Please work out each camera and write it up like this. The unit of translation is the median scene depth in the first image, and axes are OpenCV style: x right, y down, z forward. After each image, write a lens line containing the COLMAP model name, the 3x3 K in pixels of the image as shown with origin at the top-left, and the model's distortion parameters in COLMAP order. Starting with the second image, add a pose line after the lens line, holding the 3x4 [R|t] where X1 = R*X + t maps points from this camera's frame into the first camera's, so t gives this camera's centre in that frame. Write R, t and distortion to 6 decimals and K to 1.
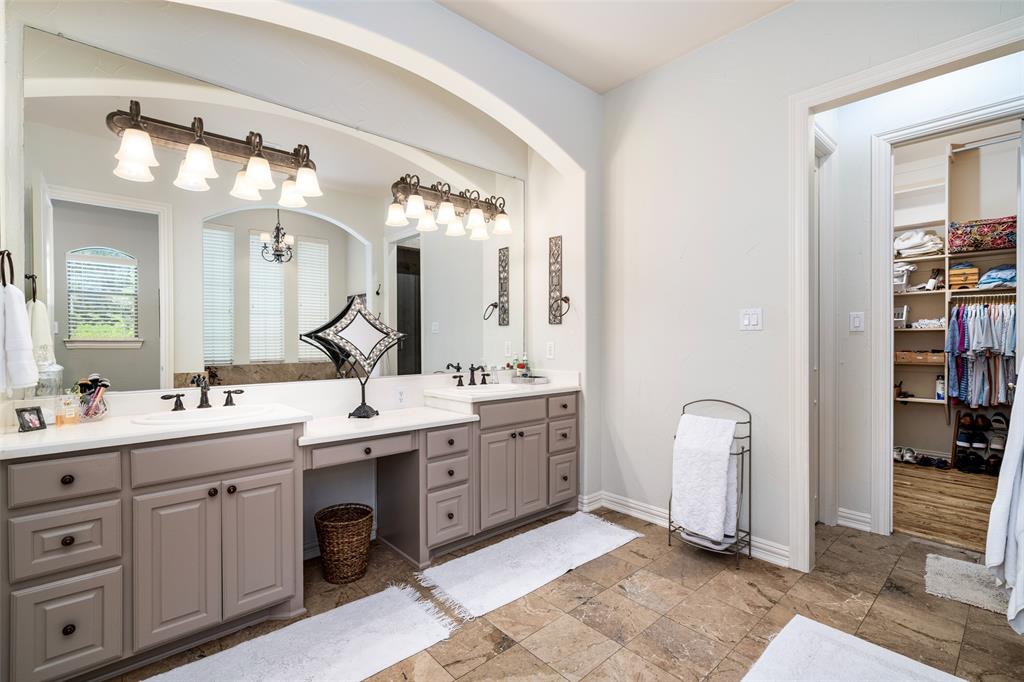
lens RADIAL K [[466.2, 0, 512.3], [0, 466.2, 342.3], [0, 0, 1]] dist [0.002807, -0.002361]
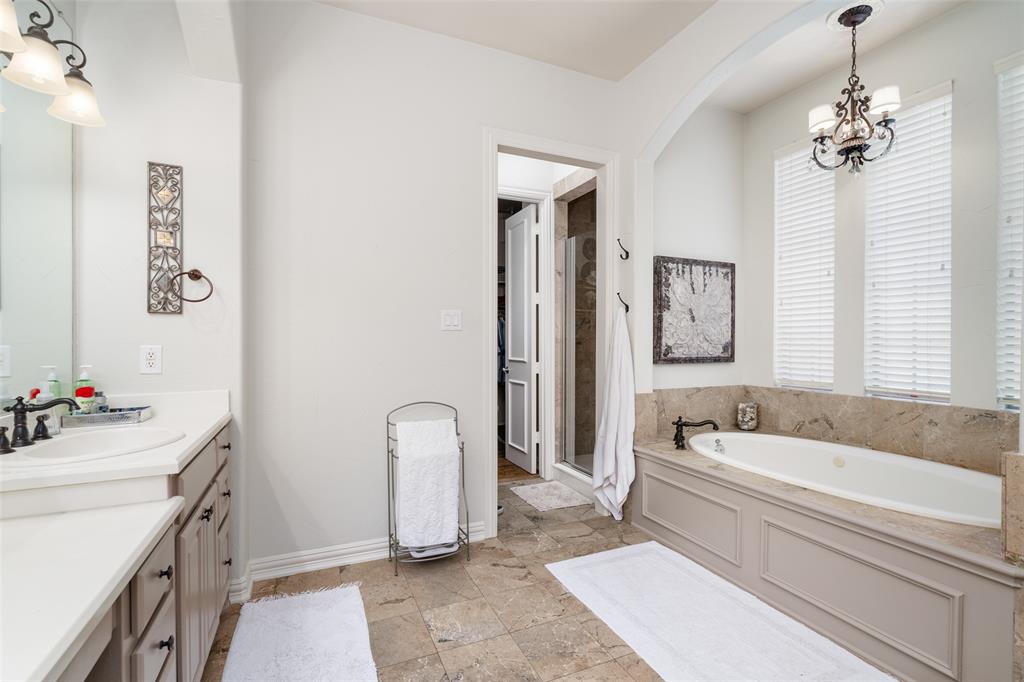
lens RADIAL K [[466.2, 0, 512.8], [0, 466.2, 338.4], [0, 0, 1]] dist [0.002807, -0.002361]
pose [[0.308688, -0.002137, 0.951161, -0.451328], [0.006907, 0.999976, 0.000005, -0.007333], [-0.951138, 0.006568, 0.308695, 0.553276]]
